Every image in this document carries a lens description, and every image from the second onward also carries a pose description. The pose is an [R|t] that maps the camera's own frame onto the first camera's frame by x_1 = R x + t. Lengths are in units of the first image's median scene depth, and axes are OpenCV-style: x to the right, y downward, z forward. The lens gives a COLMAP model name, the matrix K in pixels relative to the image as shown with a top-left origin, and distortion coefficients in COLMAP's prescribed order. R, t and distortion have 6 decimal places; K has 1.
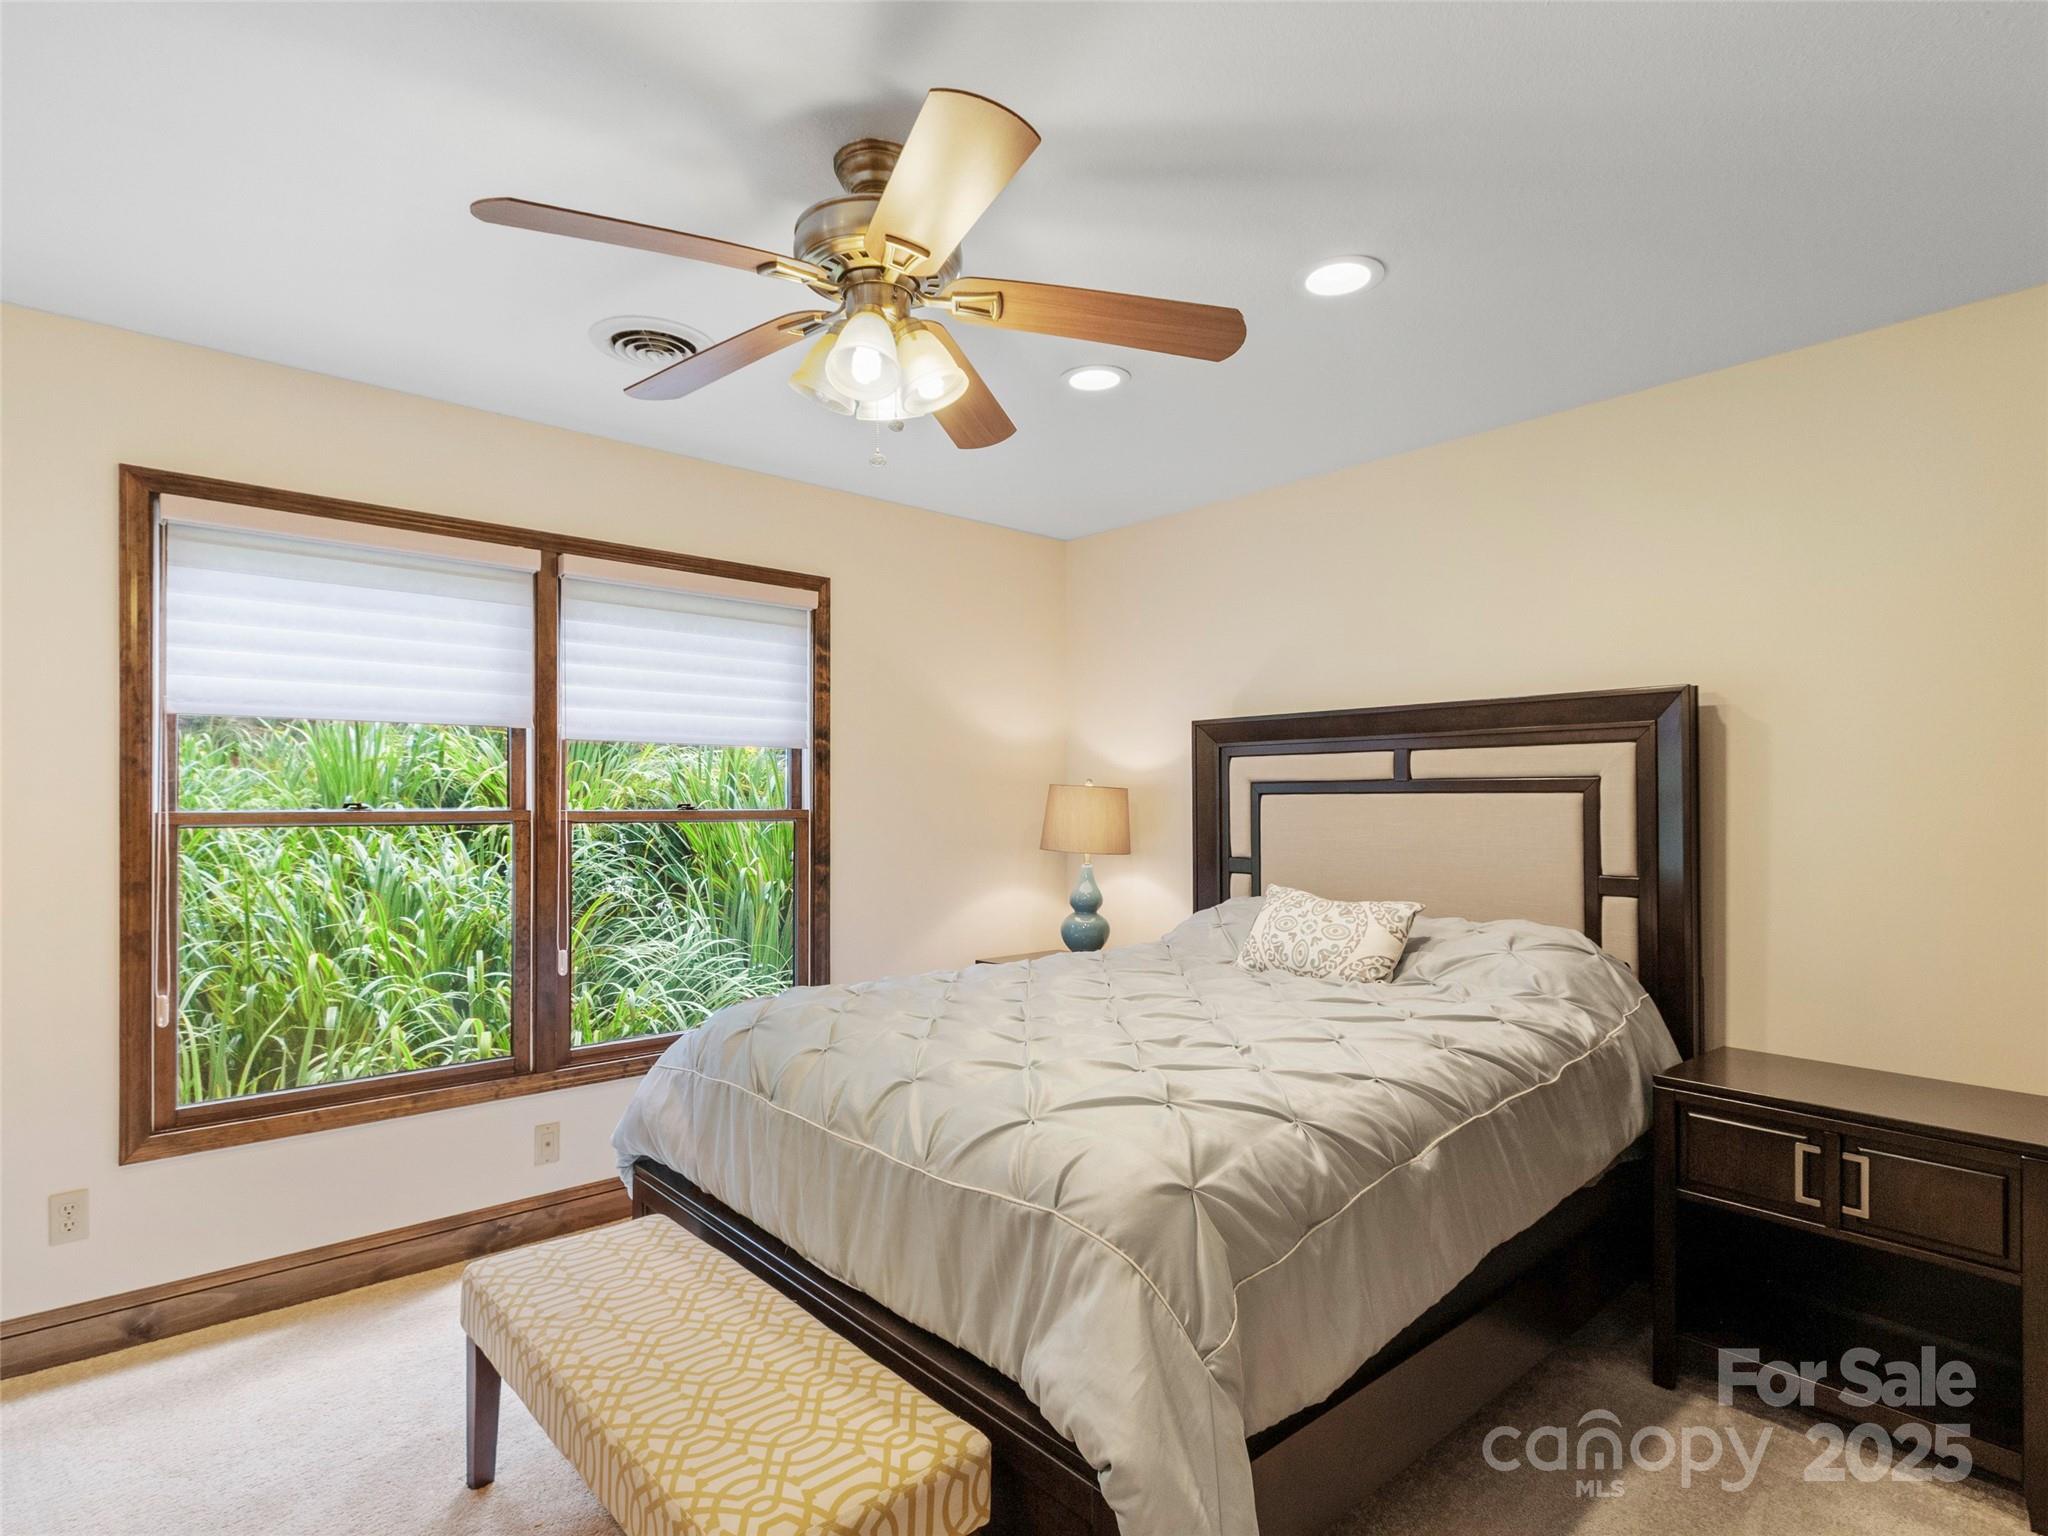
lens RADIAL K [[1070.0, 0, 1023.5], [0, 1070.0, 787.2], [0, 0, 1]] dist [-0.002188, -0.000230]
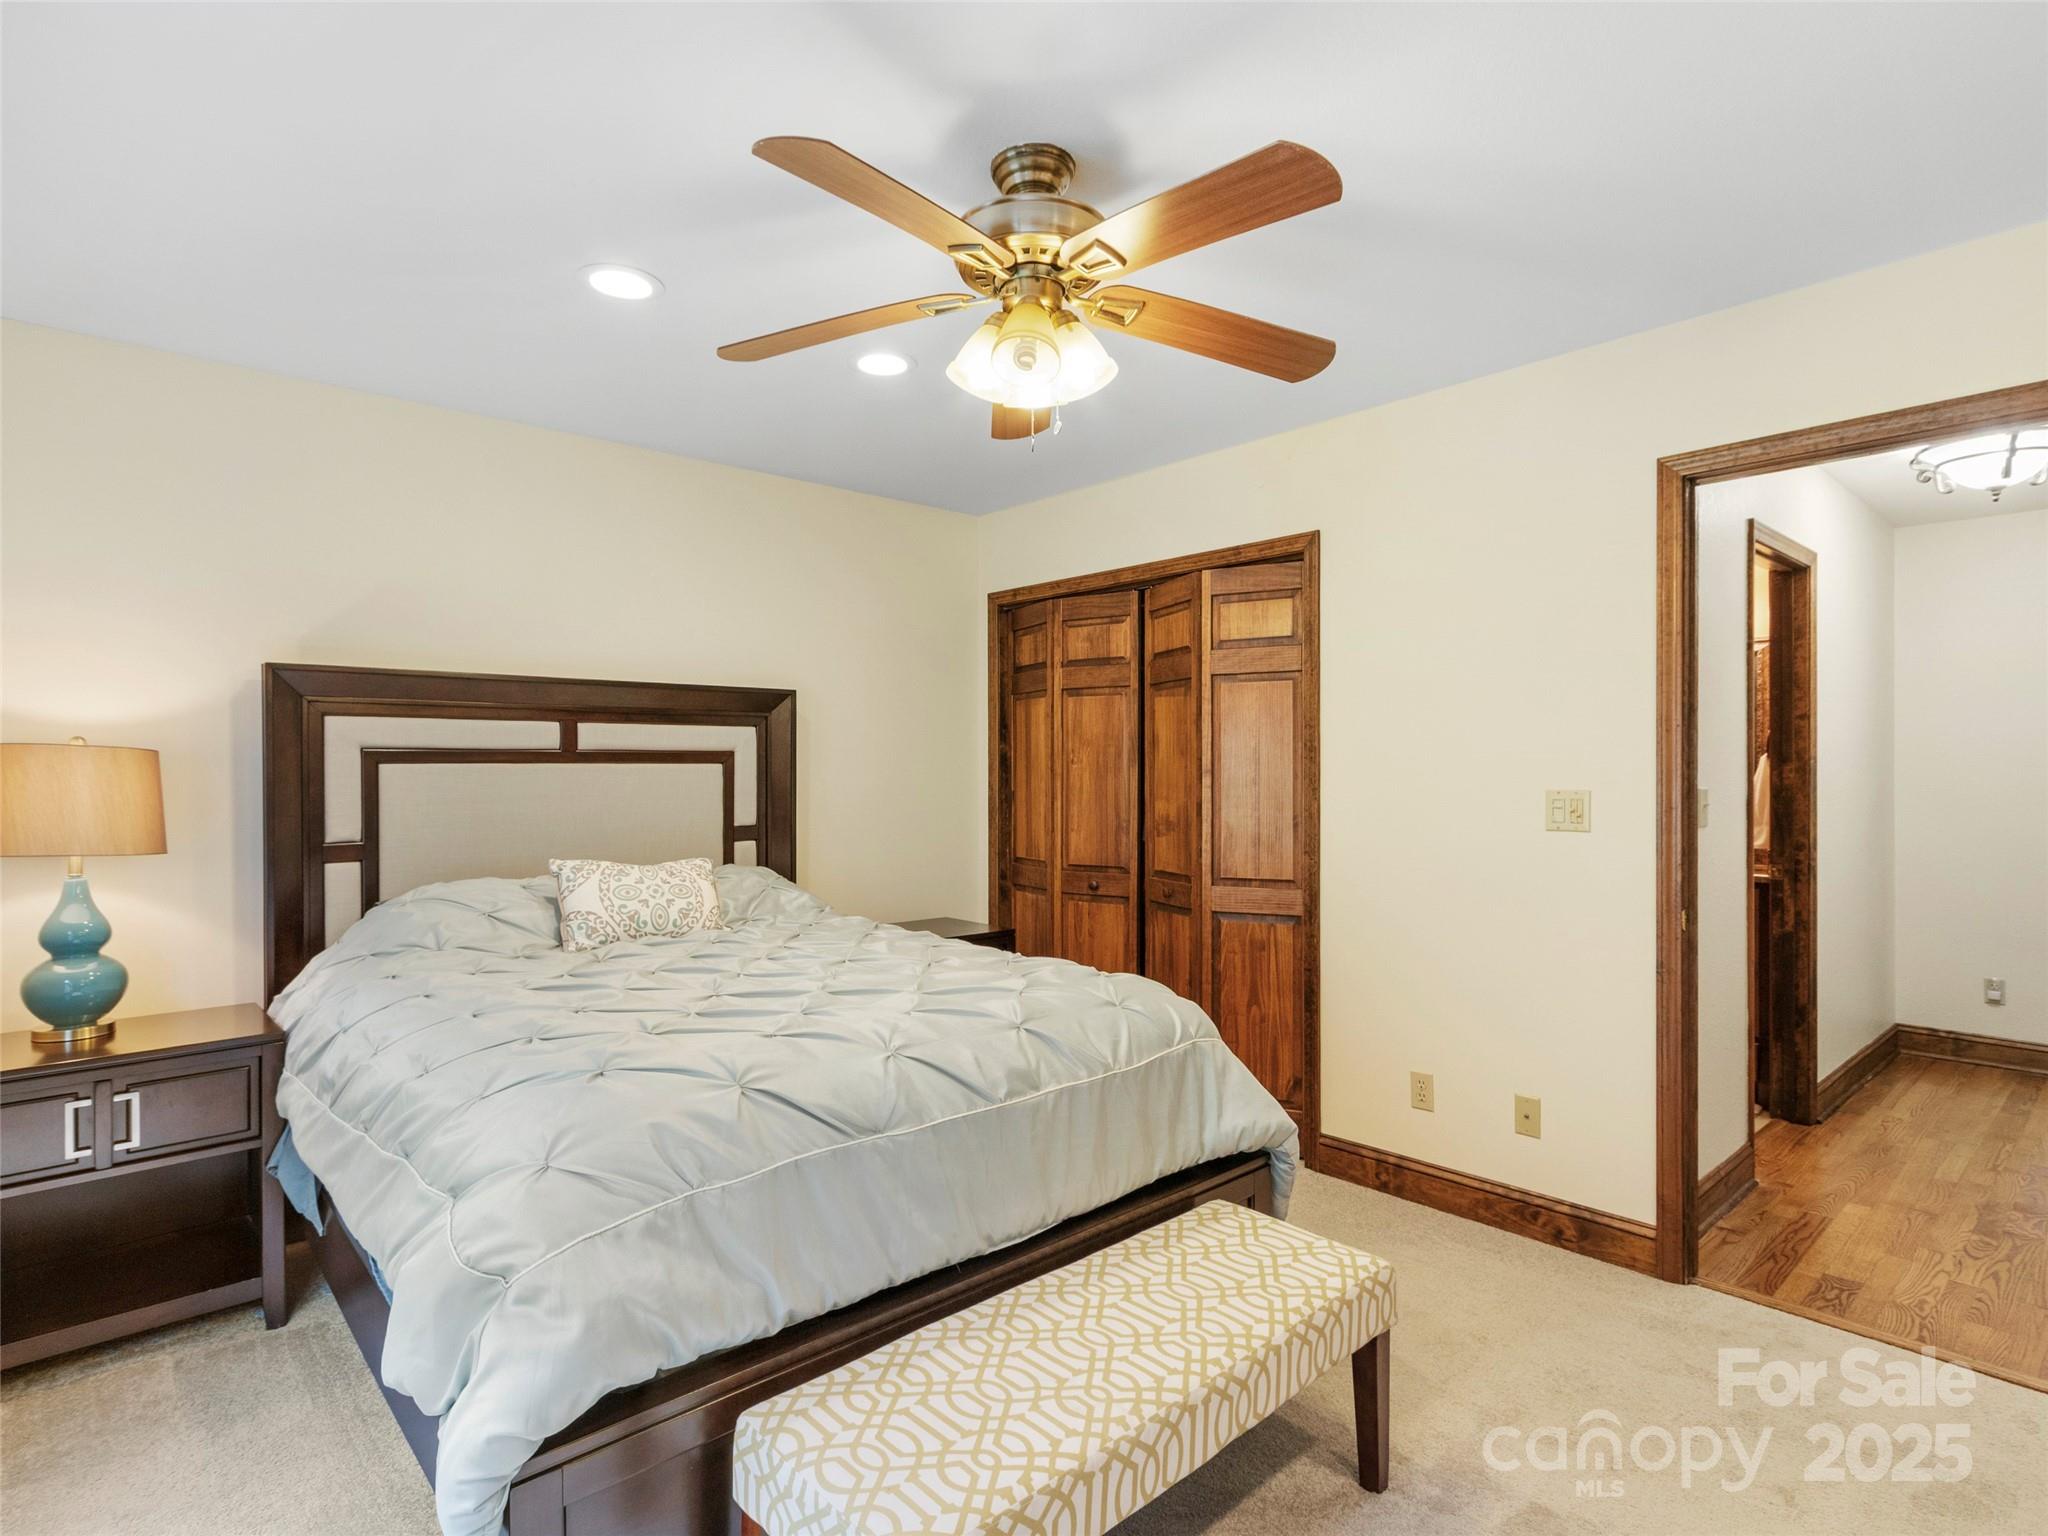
lens RADIAL K [[1024.6, 0, 1024.0], [0, 1024.6, 768.0], [0, 0, 1]] dist [0.000656, -0.000536]
pose [[0.009005, -0.000301, 0.999959, -0.715138], [-0.011437, 0.999935, 0.000404, 0.005439], [-0.999894, -0.011440, 0.009001, 0.618064]]
